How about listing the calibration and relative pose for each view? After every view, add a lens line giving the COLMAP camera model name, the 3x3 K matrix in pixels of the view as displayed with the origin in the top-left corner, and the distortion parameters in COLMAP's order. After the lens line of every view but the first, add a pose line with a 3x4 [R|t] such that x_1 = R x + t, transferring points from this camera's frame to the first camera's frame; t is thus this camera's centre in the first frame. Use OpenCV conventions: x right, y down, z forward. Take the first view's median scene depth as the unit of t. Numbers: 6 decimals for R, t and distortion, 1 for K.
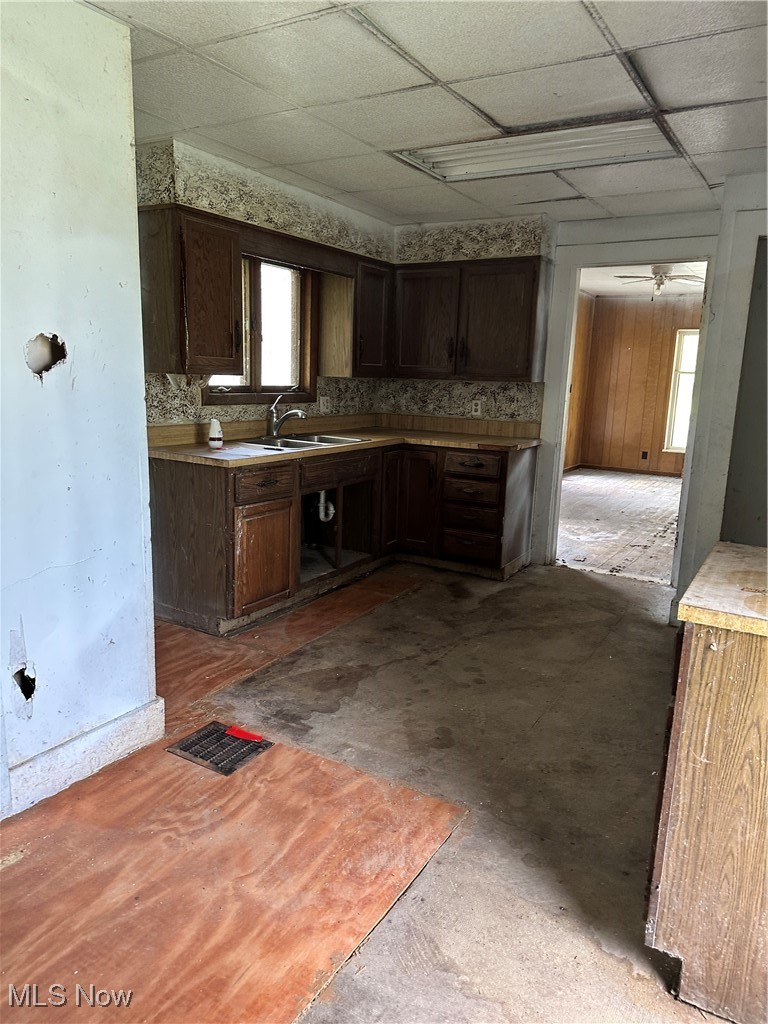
lens RADIAL K [[709.4, 0, 384.8], [0, 709.4, 514.6], [0, 0, 1]] dist [0.054082, 0.000365]
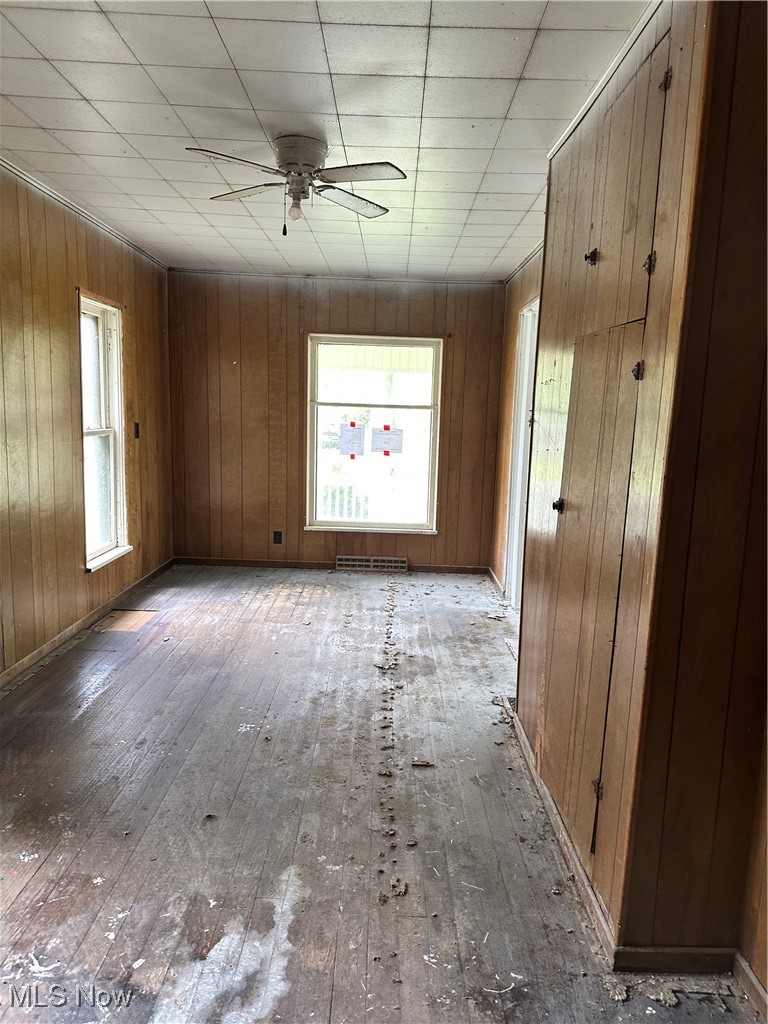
lens RADIAL K [[709.4, 0, 387.0], [0, 709.4, 514.3], [0, 0, 1]] dist [0.054082, 0.000365]
pose [[0.856360, -0.081414, 0.509921, 0.139997], [0.101304, 0.994791, -0.011301, -0.088914], [-0.506345, 0.061334, 0.860147, 0.442445]]
